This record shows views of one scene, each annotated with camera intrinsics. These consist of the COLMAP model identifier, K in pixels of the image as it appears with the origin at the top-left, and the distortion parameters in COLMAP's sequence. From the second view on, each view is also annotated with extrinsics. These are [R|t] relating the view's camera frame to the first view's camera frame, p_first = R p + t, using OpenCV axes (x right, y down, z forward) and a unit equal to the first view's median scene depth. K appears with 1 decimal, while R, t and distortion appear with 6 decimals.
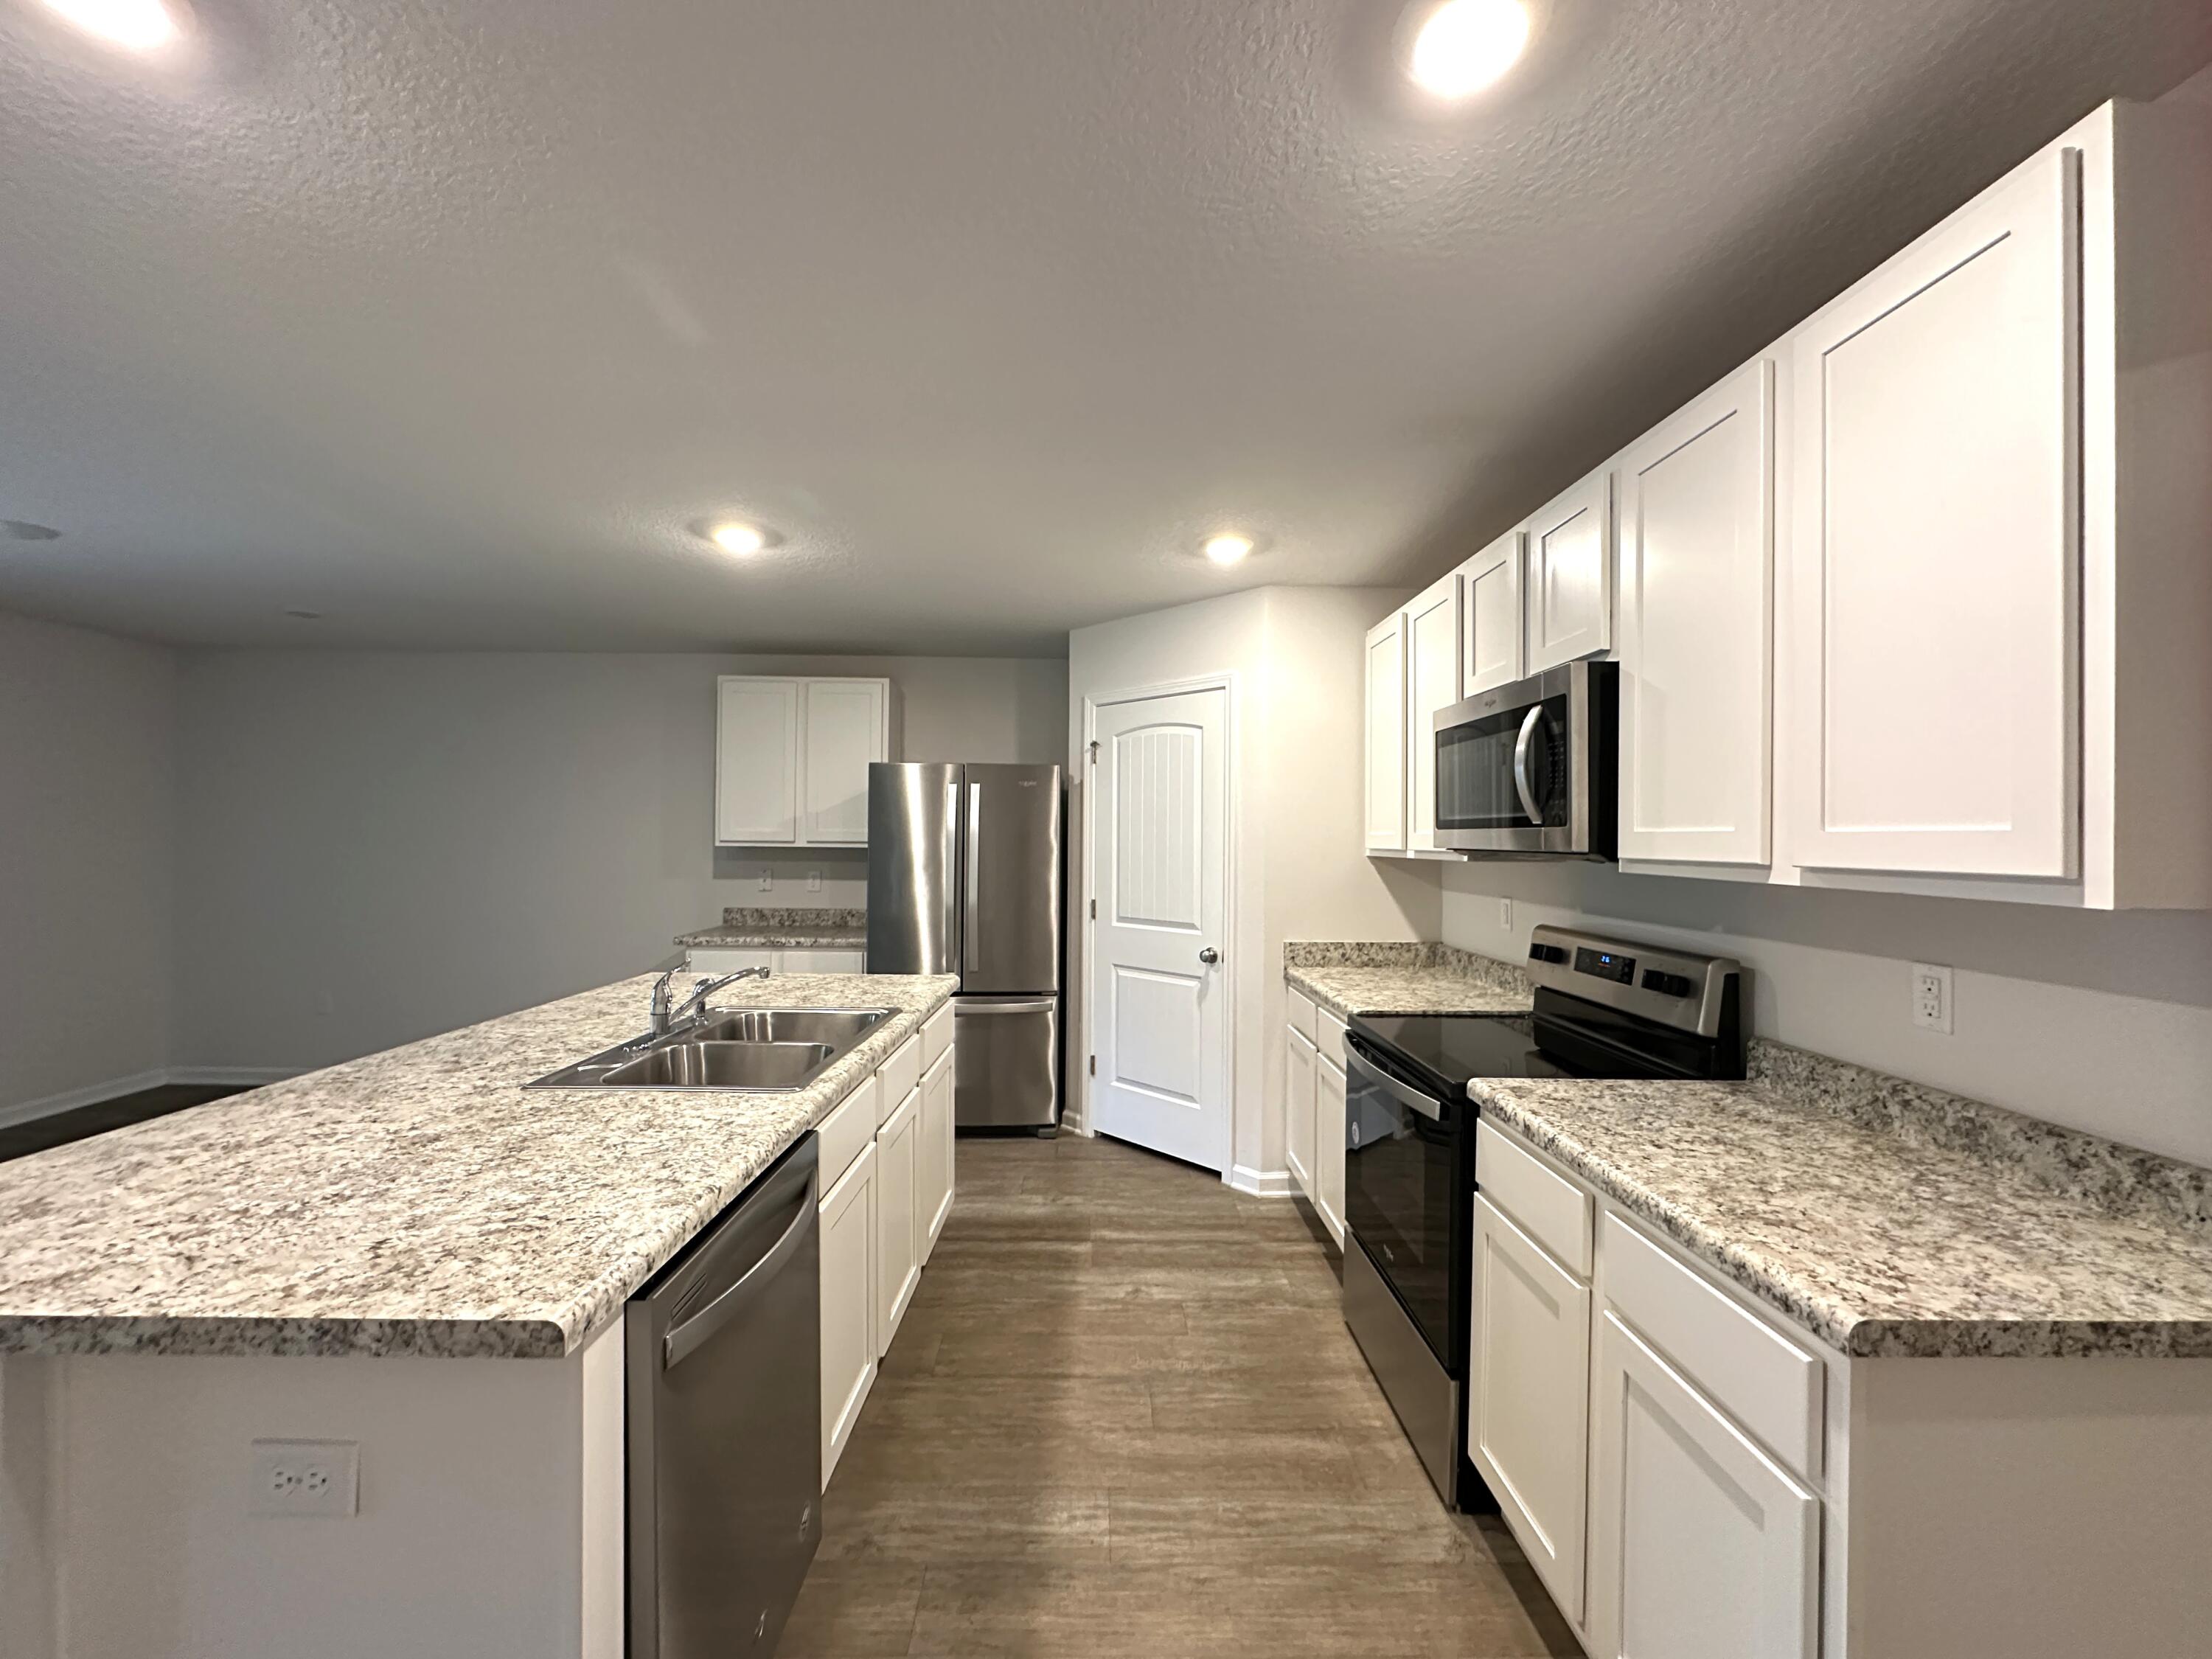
lens RADIAL K [[887.4, 0, 1105.7], [0, 887.4, 835.2], [0, 0, 1]] dist [-0.005296, 0.001622]
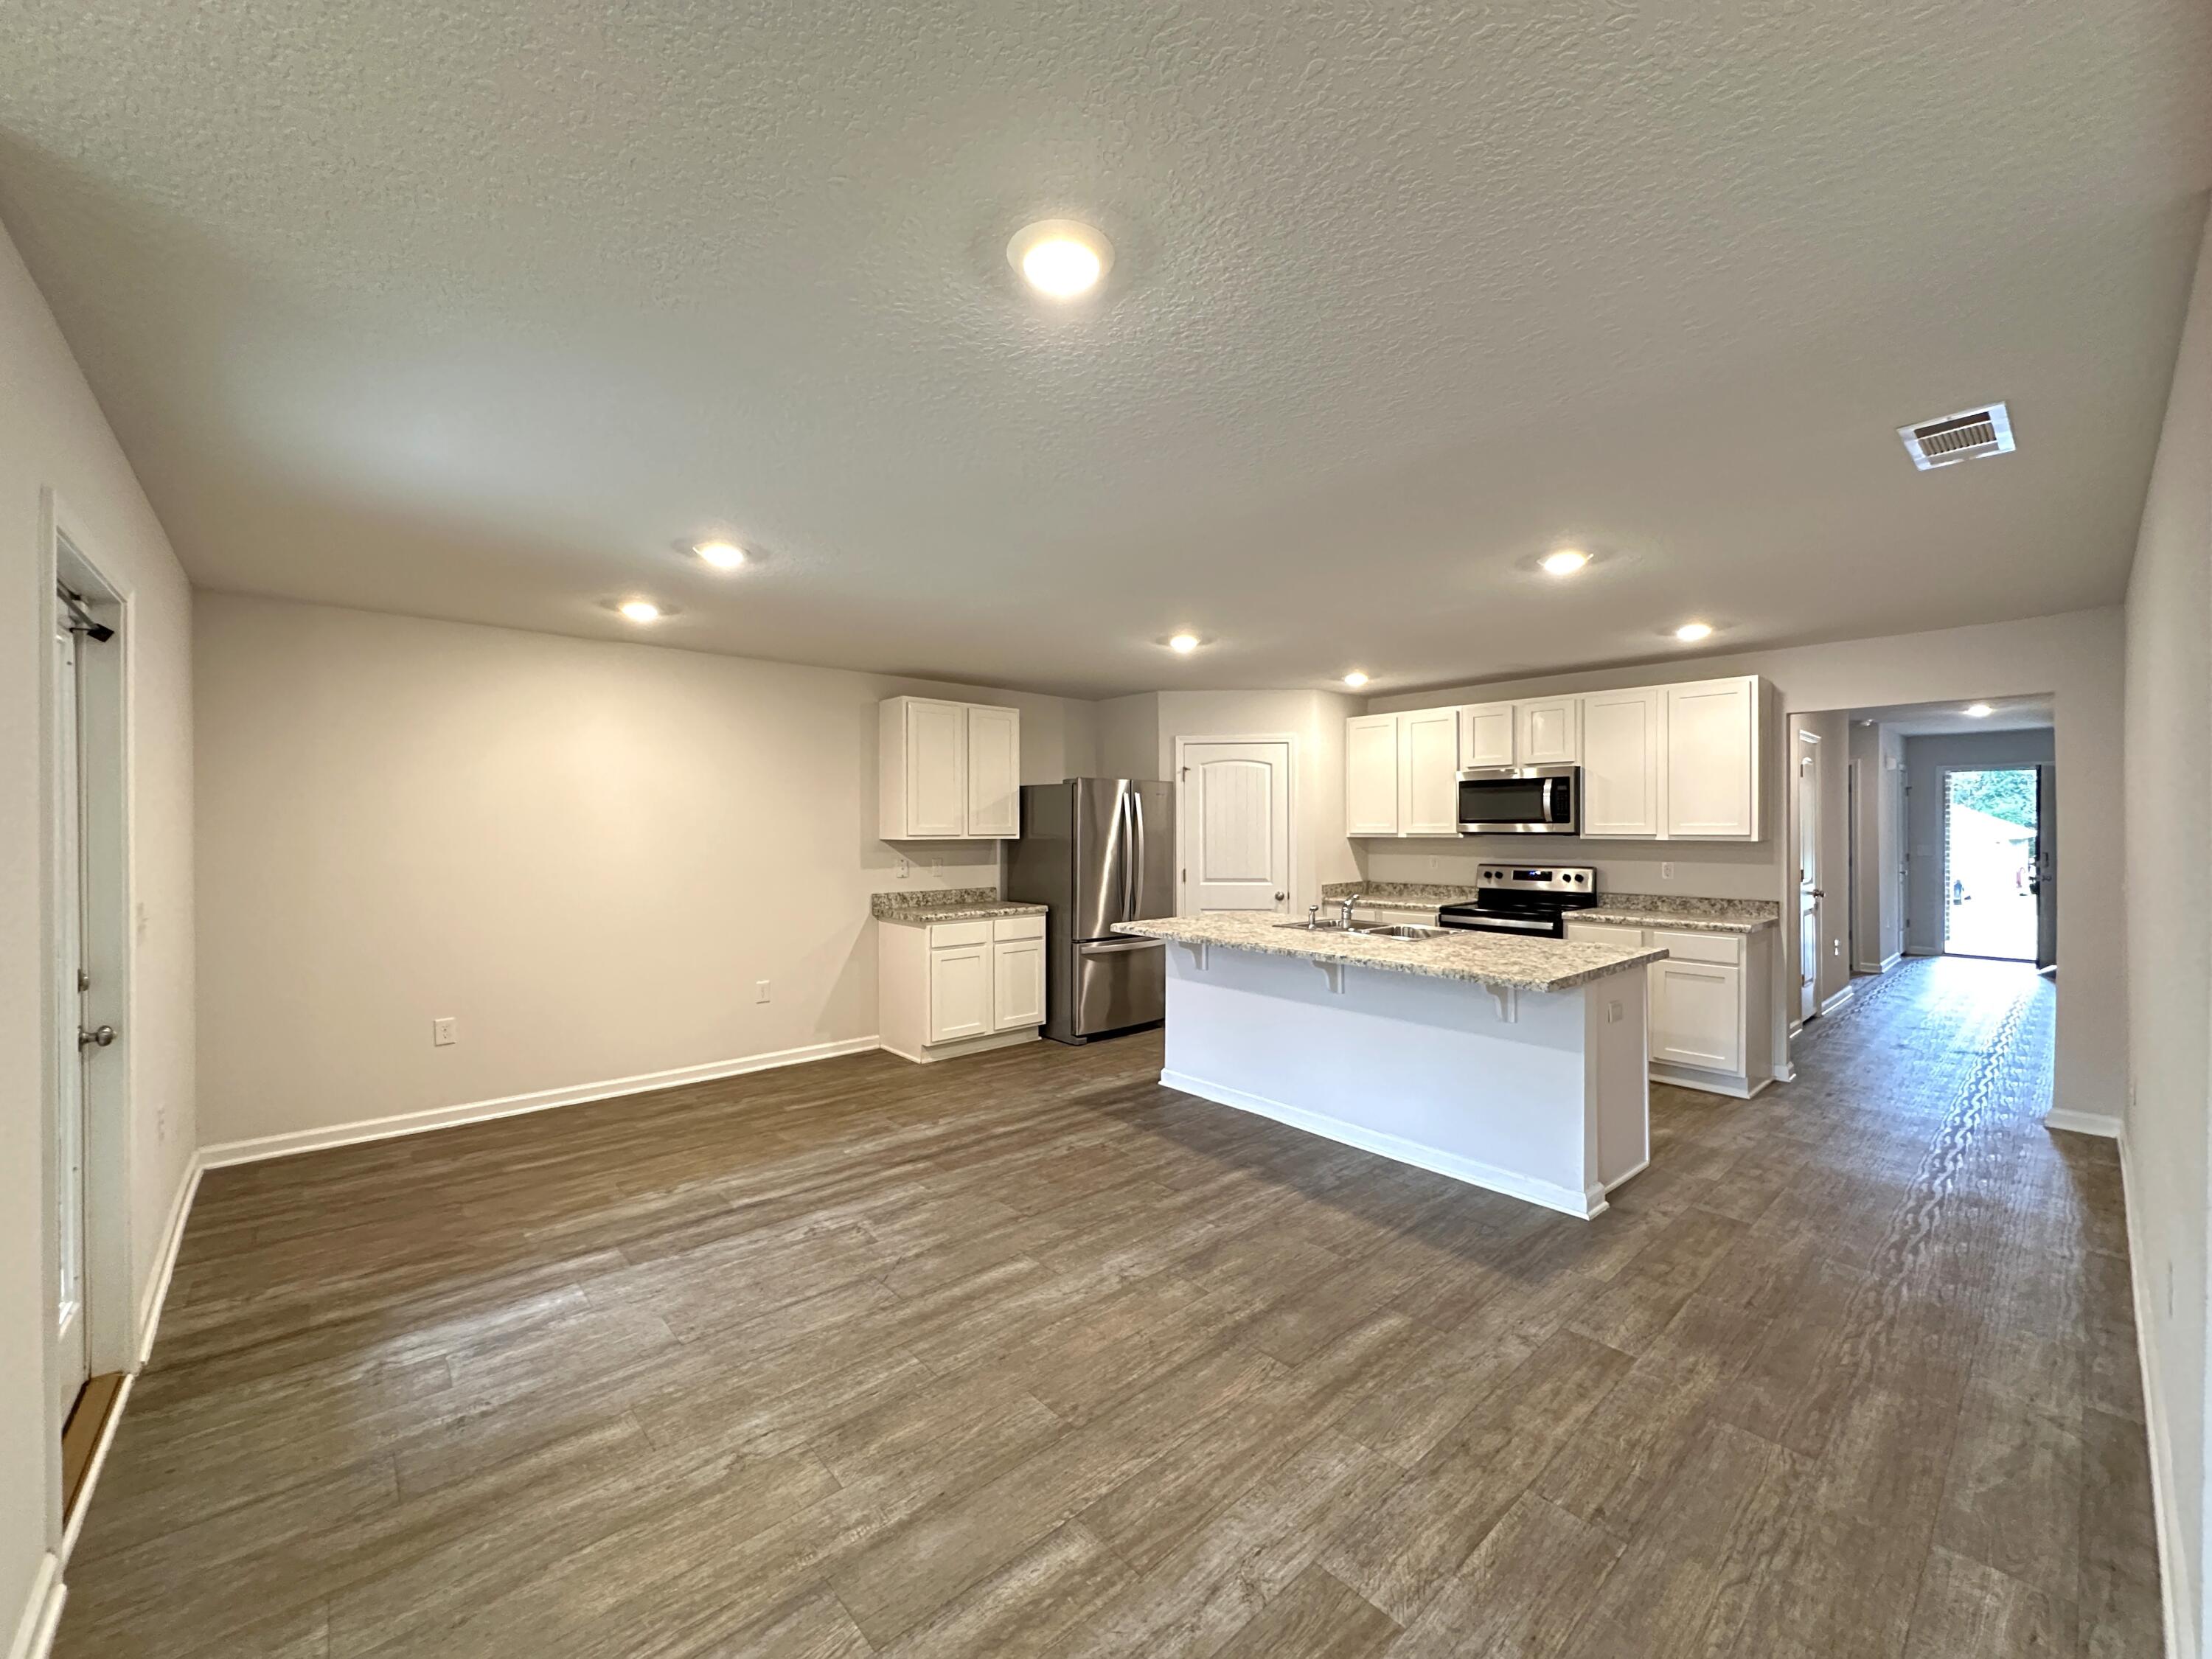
lens RADIAL K [[887.4, 0, 1105.2], [0, 887.4, 817.4], [0, 0, 1]] dist [-0.005296, 0.001622]
pose [[0.761952, -0.001311, 0.647632, -1.267322], [0.006621, 0.999961, -0.005765, -0.011770], [-0.647600, 0.008681, 0.761931, -0.108623]]
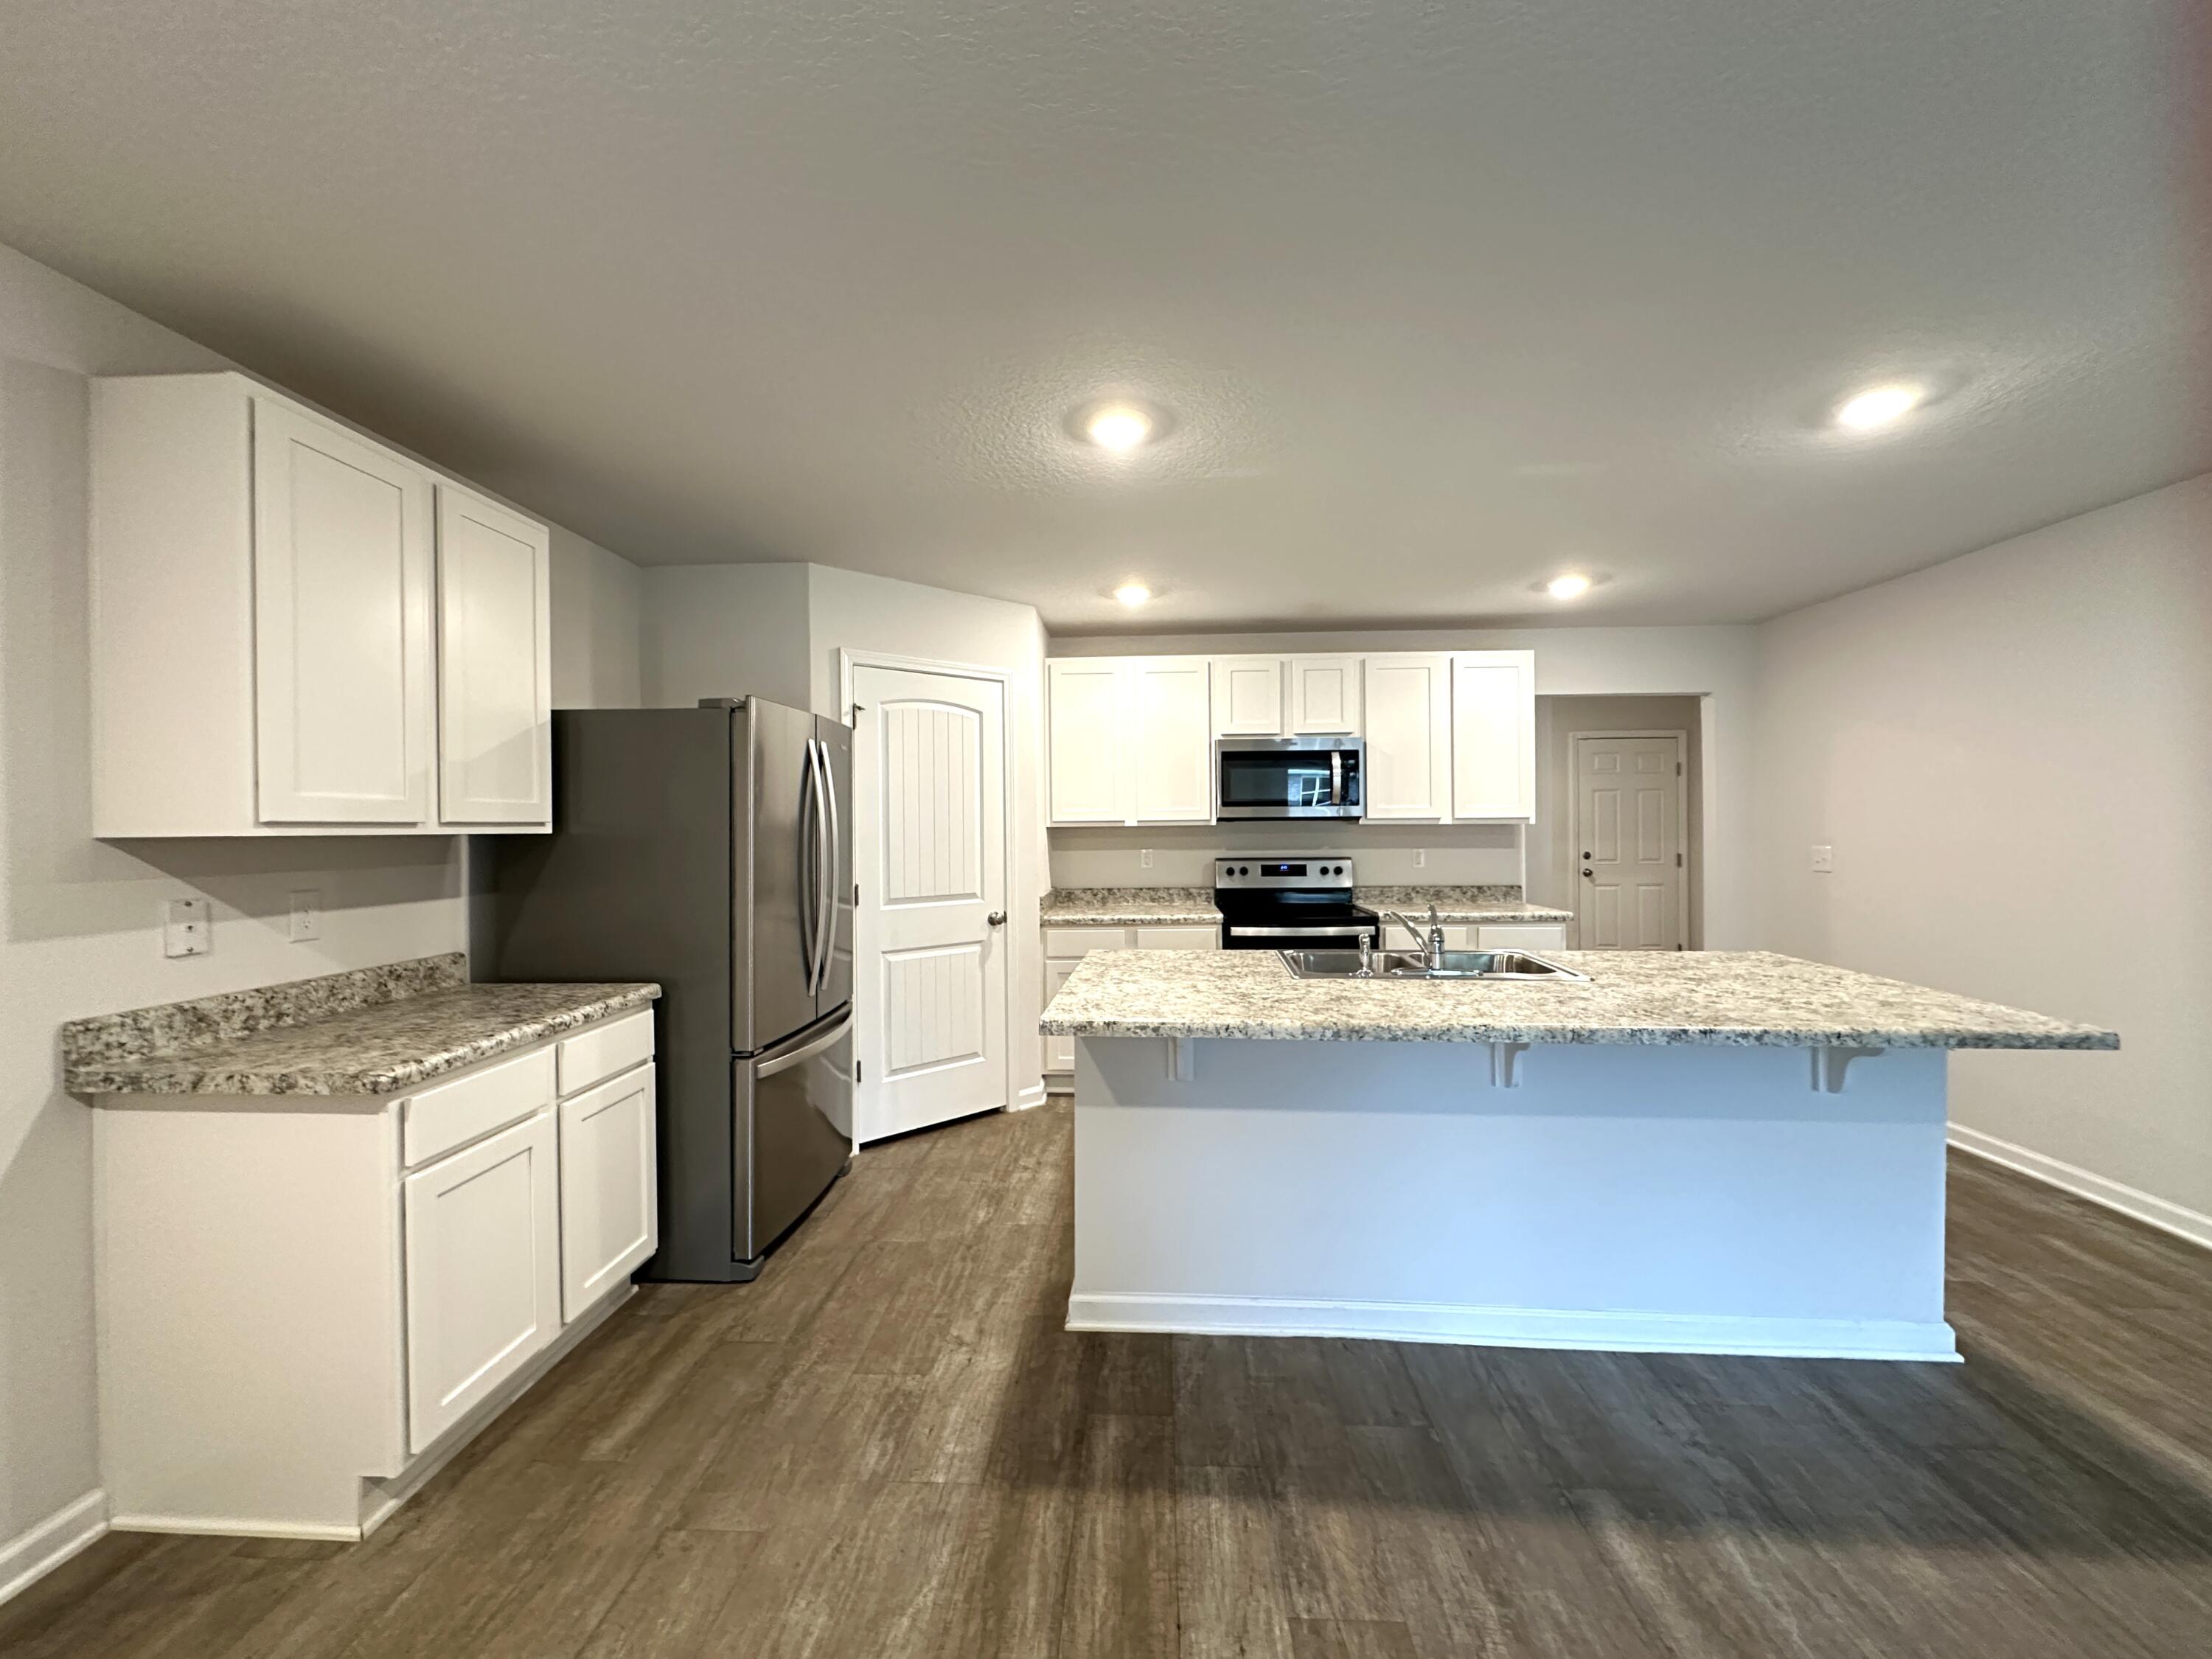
lens RADIAL K [[887.4, 0, 1102.0], [0, 887.4, 819.6], [0, 0, 1]] dist [-0.005296, 0.001622]
pose [[0.076231, -0.002946, 0.997086, -0.985123], [0.007721, 0.999967, 0.002365, 0.008536], [-0.997060, 0.007519, 0.076251, 0.771994]]
